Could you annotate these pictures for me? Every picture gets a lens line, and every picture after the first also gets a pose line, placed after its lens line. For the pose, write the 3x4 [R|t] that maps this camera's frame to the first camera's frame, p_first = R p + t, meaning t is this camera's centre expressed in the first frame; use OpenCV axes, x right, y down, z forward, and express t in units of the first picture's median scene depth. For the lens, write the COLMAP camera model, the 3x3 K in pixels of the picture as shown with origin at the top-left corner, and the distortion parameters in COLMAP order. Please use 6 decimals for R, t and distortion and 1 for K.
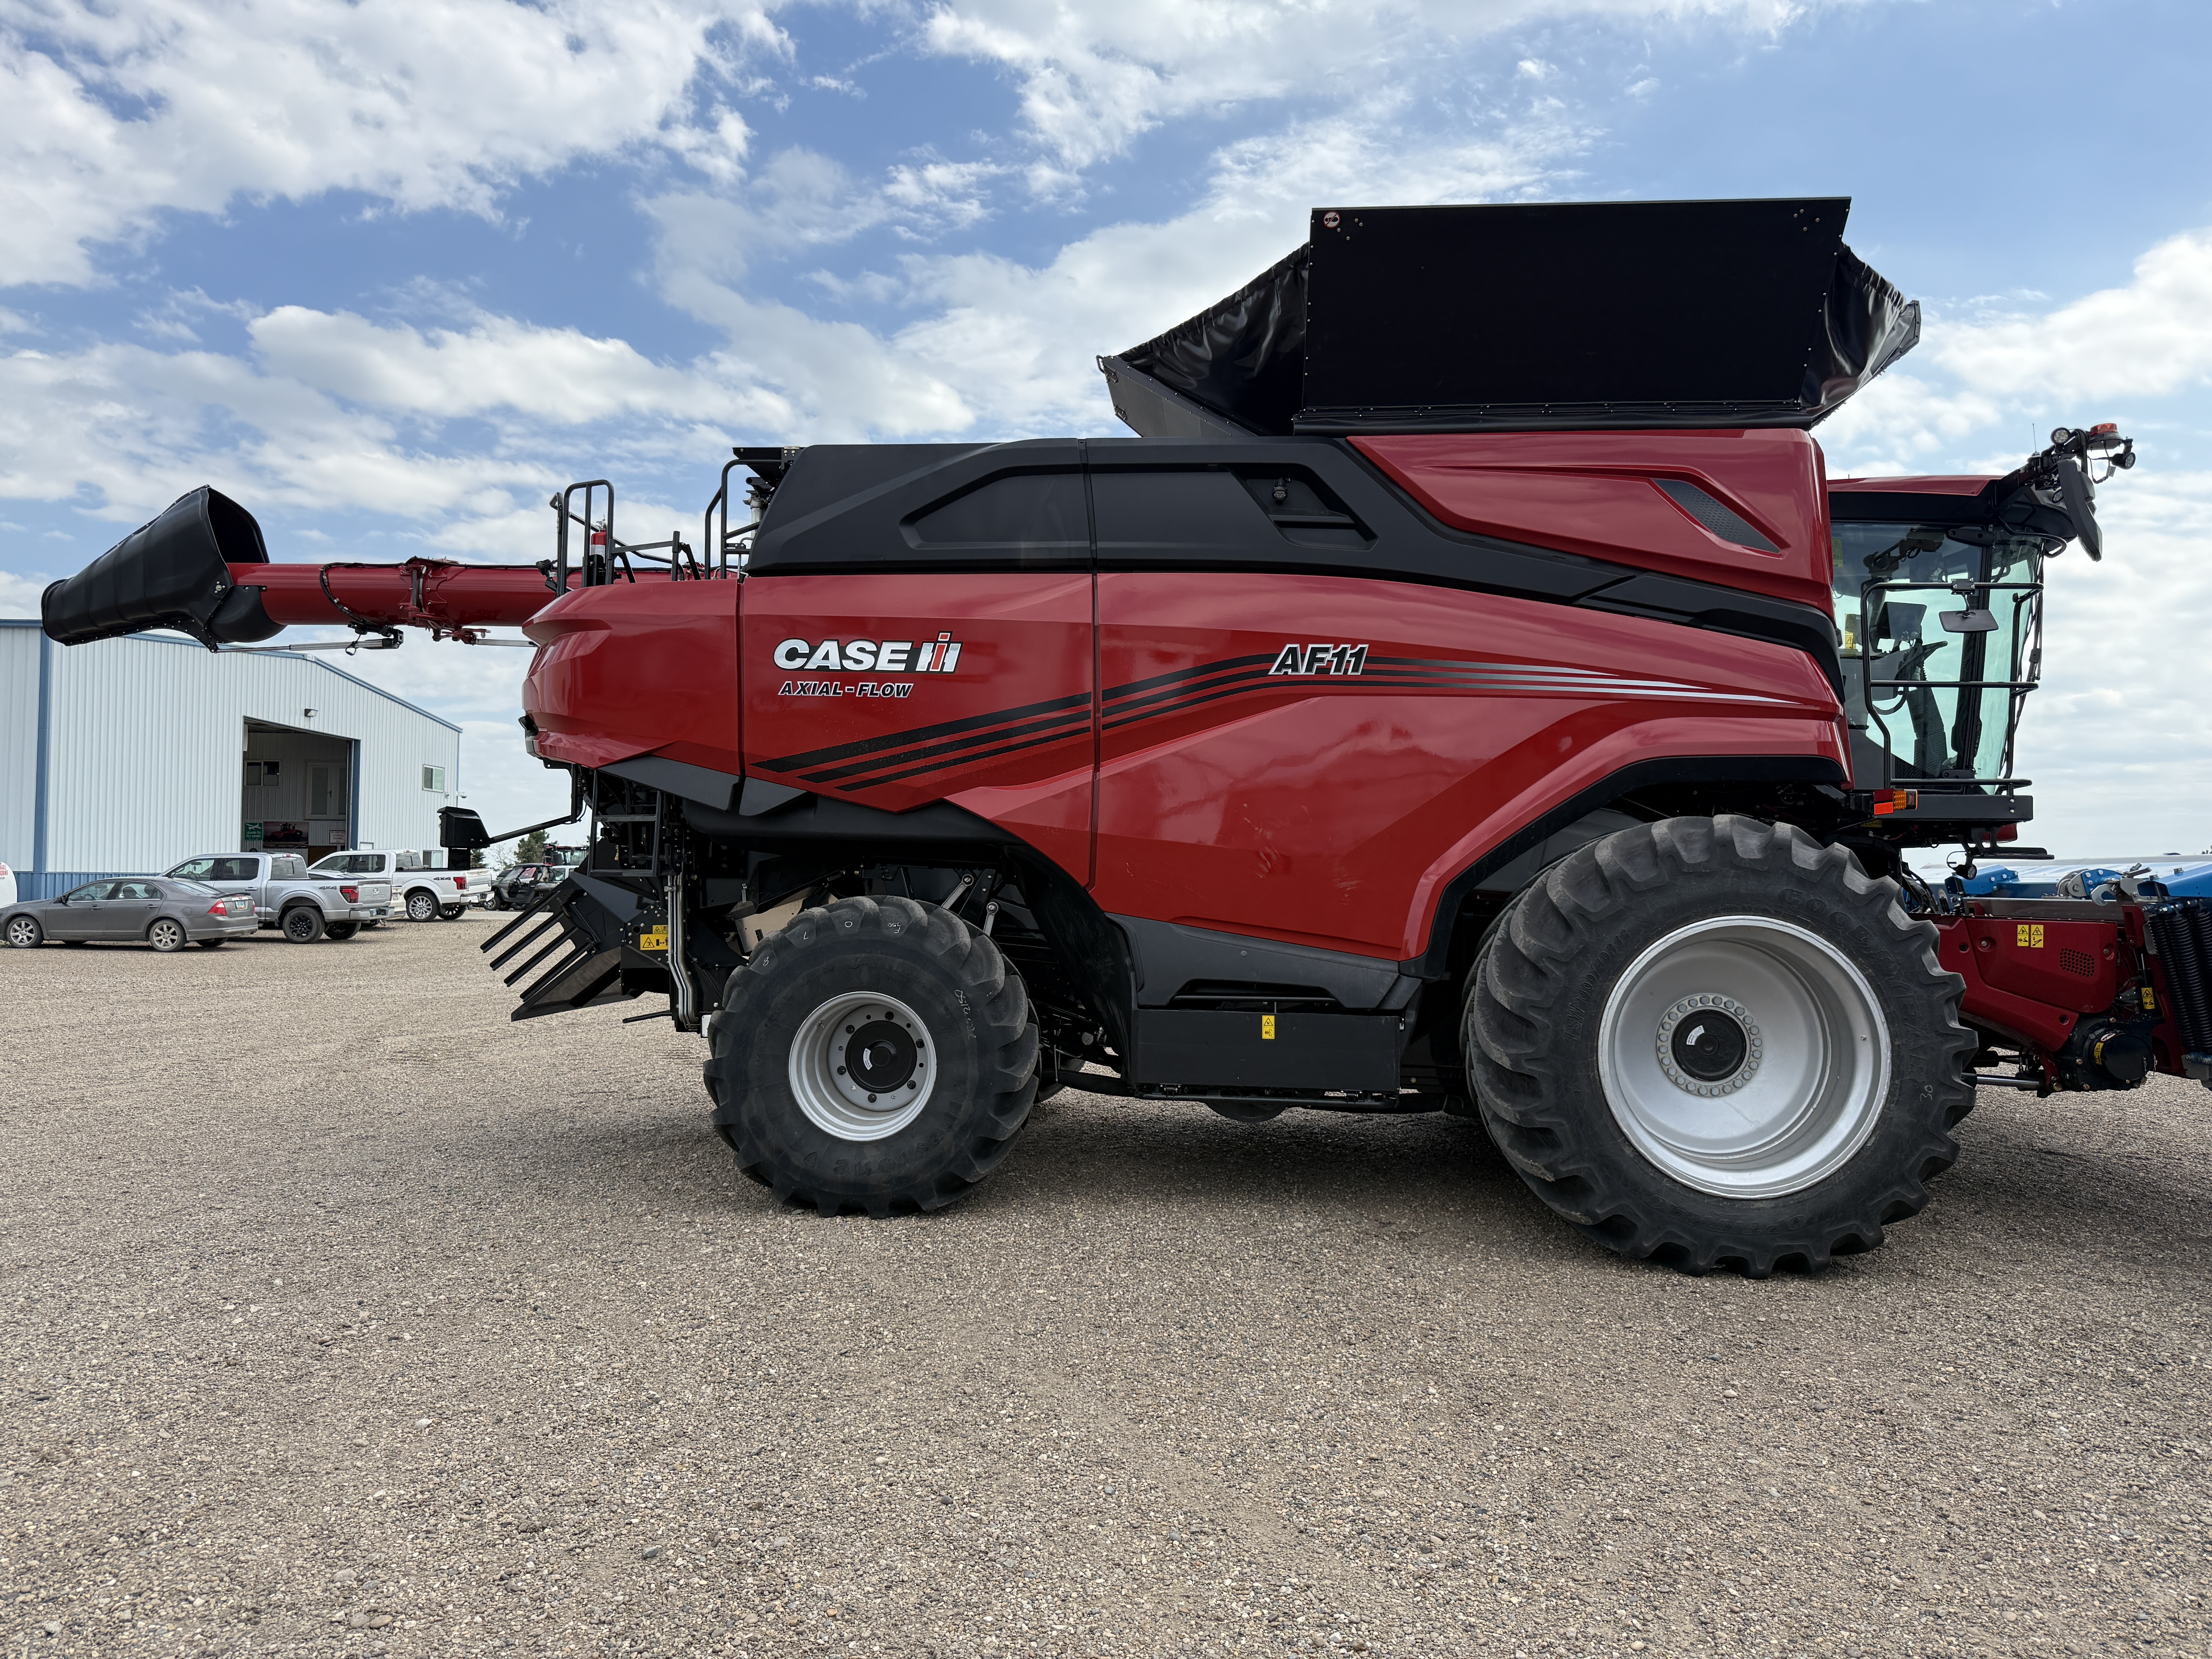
lens RADIAL K [[1610.3, 0, 1079.7], [0, 1610.3, 823.1], [0, 0, 1]] dist [0.005540, -0.007477]
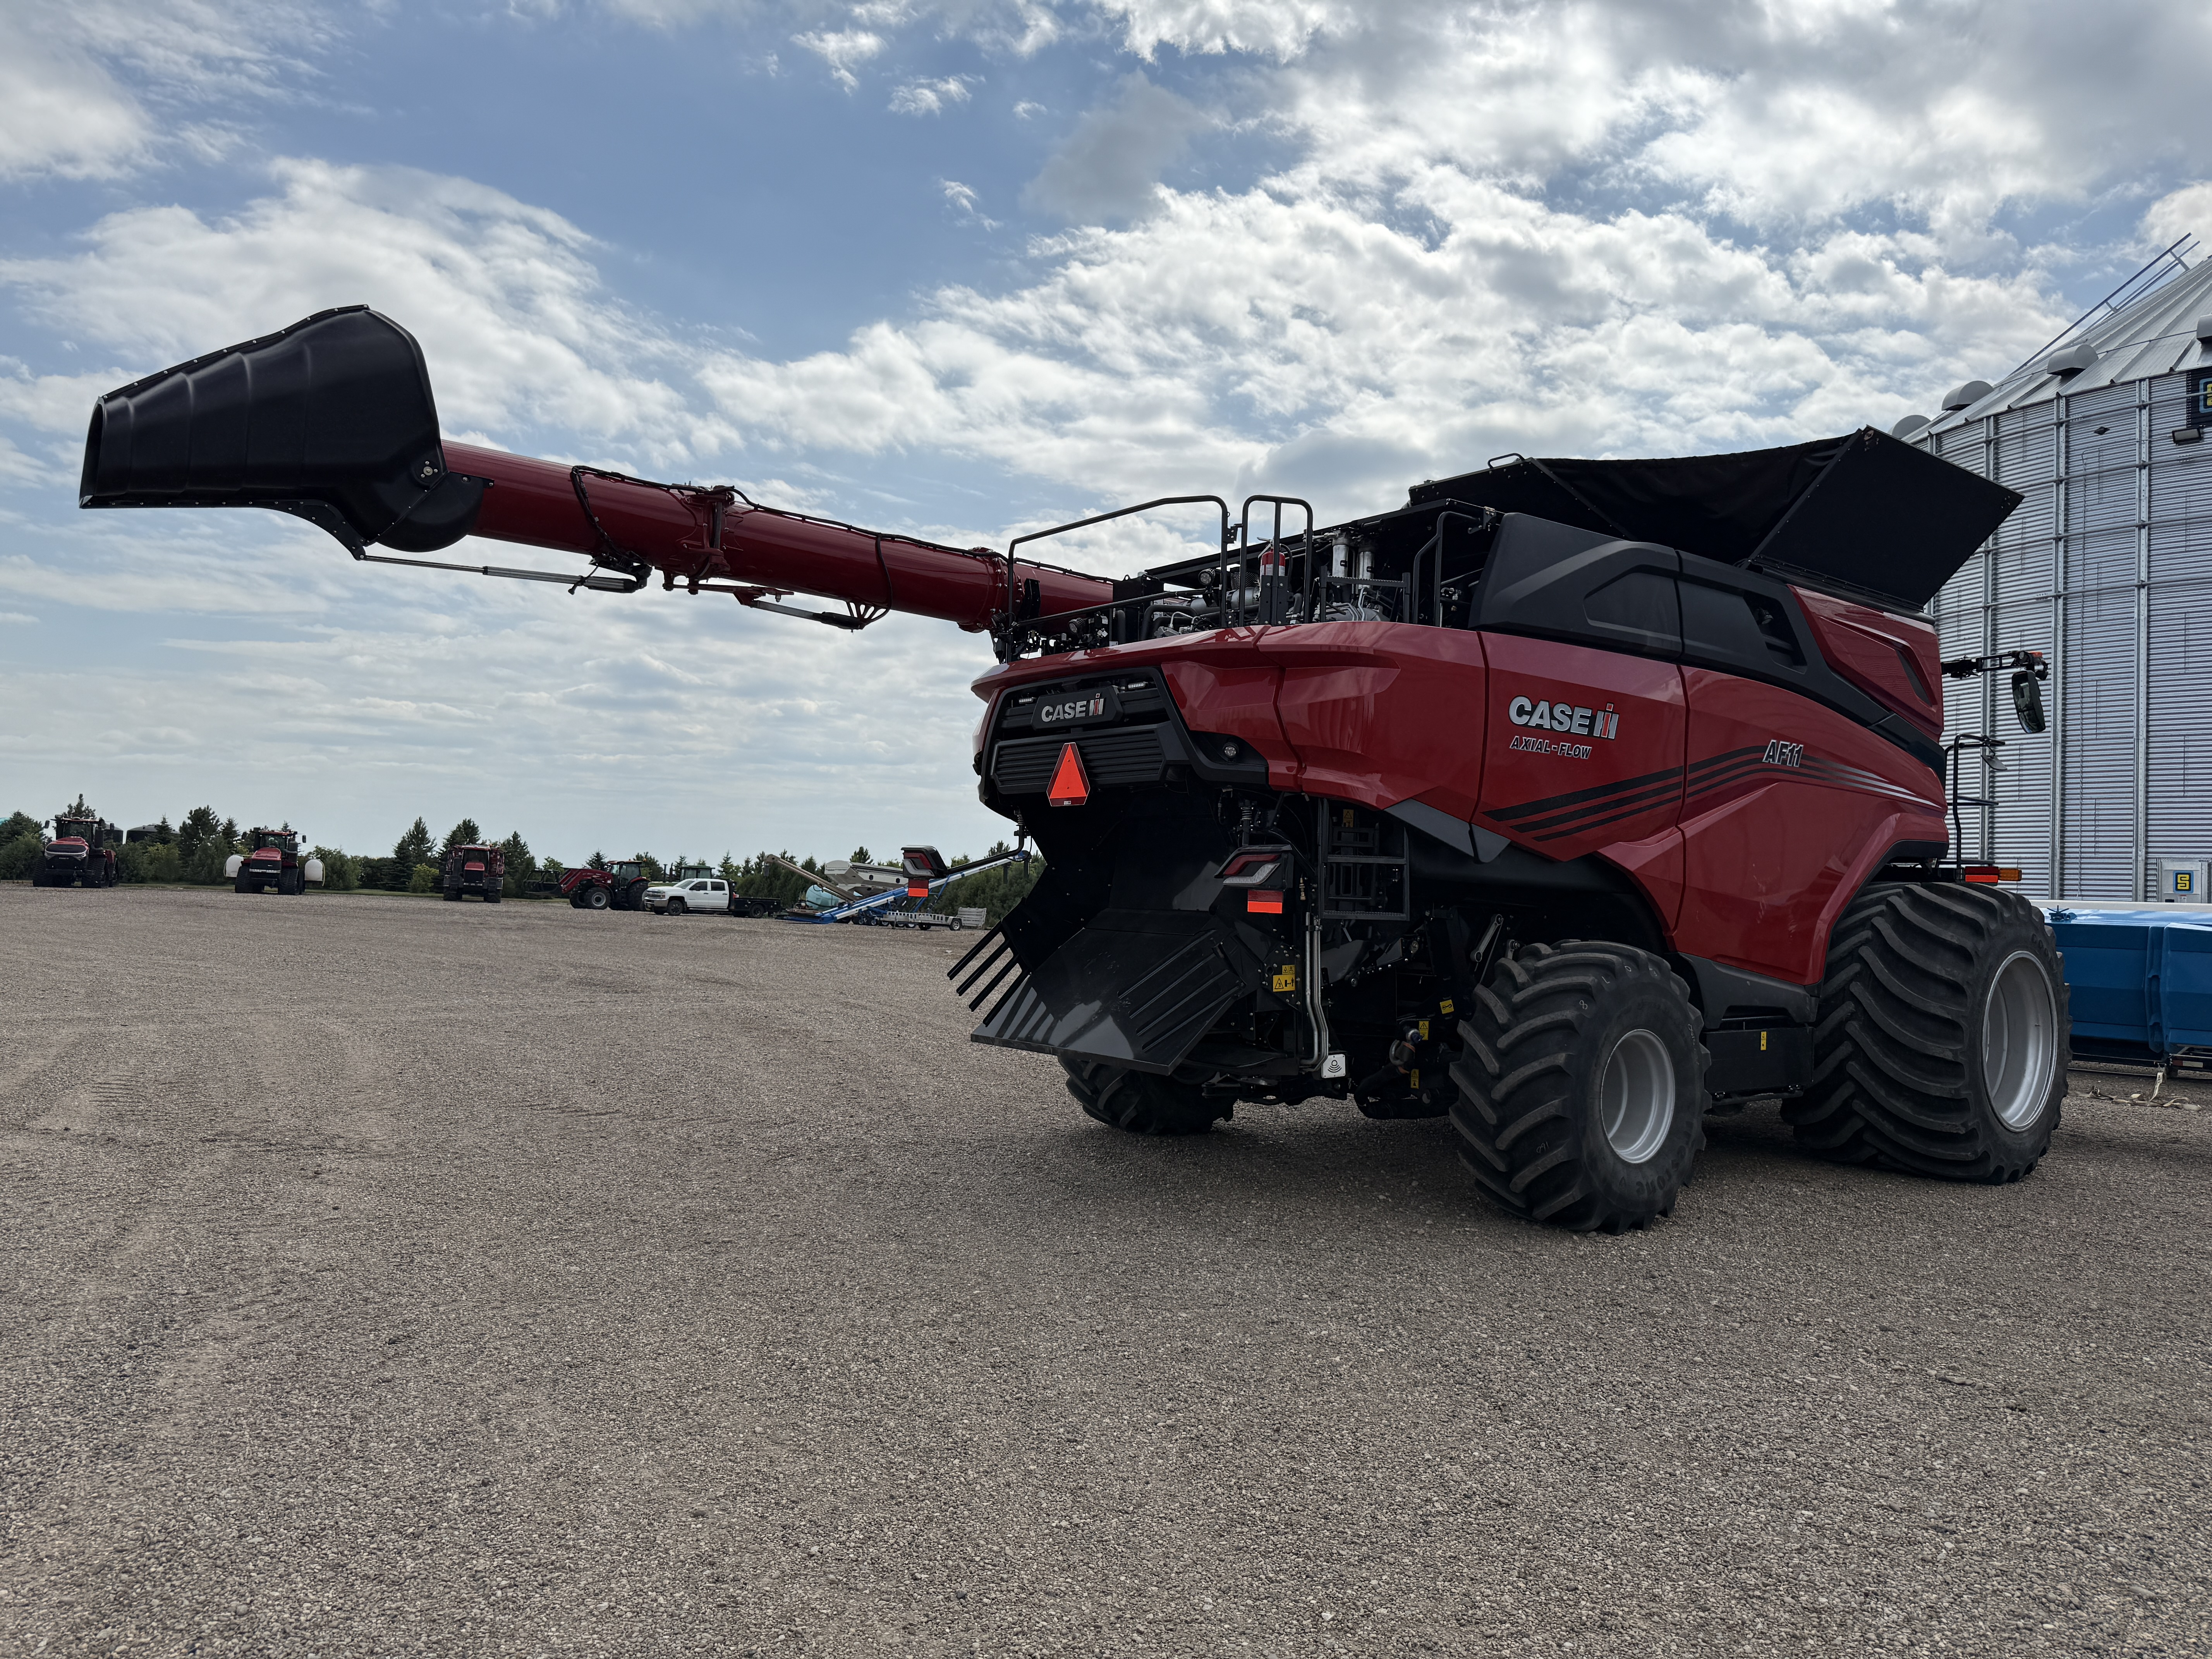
lens RADIAL K [[1630.6, 0, 1106.0], [0, 1630.6, 829.5], [0, 0, 1]] dist [0.095507, -0.074404]
pose [[0.715637, 0.034786, 0.697605, -1.198722], [-0.048828, 0.998807, 0.000285, -0.014820], [-0.696763, -0.034266, 0.716482, 0.443931]]
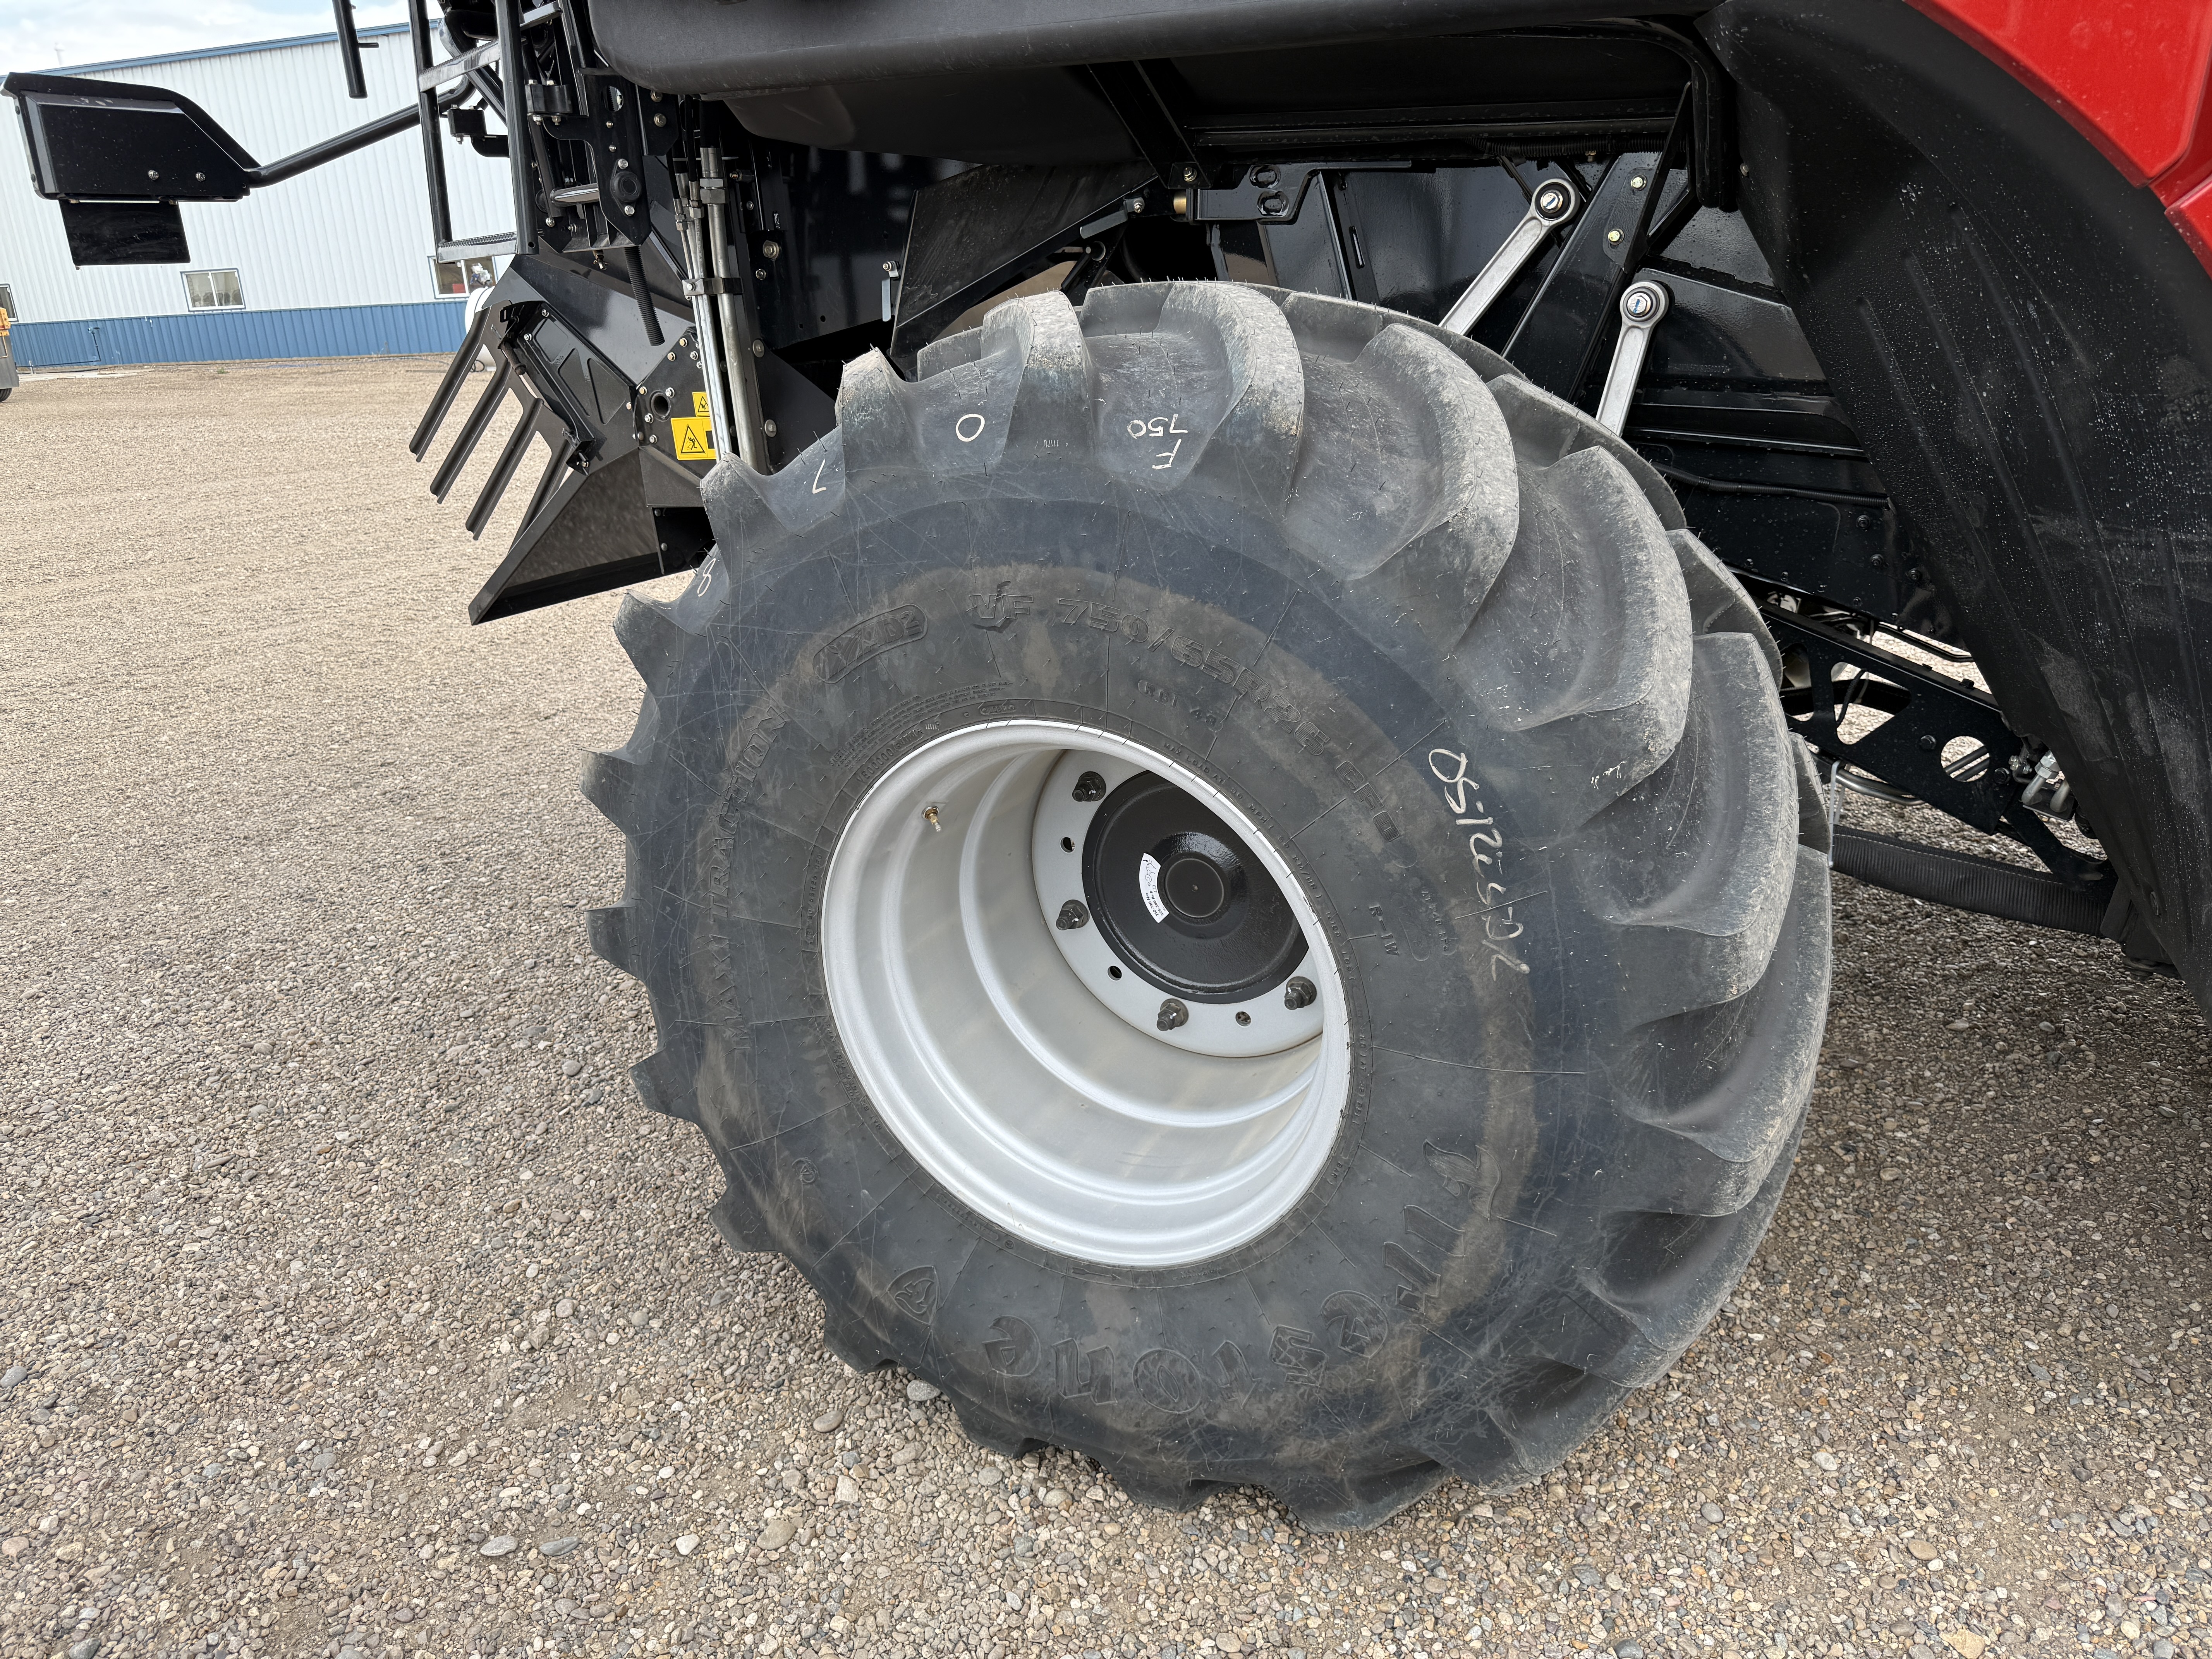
lens RADIAL K [[1610.3, 0, 1079.7], [0, 1610.3, 823.1], [0, 0, 1]] dist [0.005540, -0.007477]
pose [[0.929735, 0.060542, -0.363217, -0.042720], [0.078497, 0.931132, 0.356135, 0.034694], [0.359764, -0.359623, 0.860954, 0.786192]]
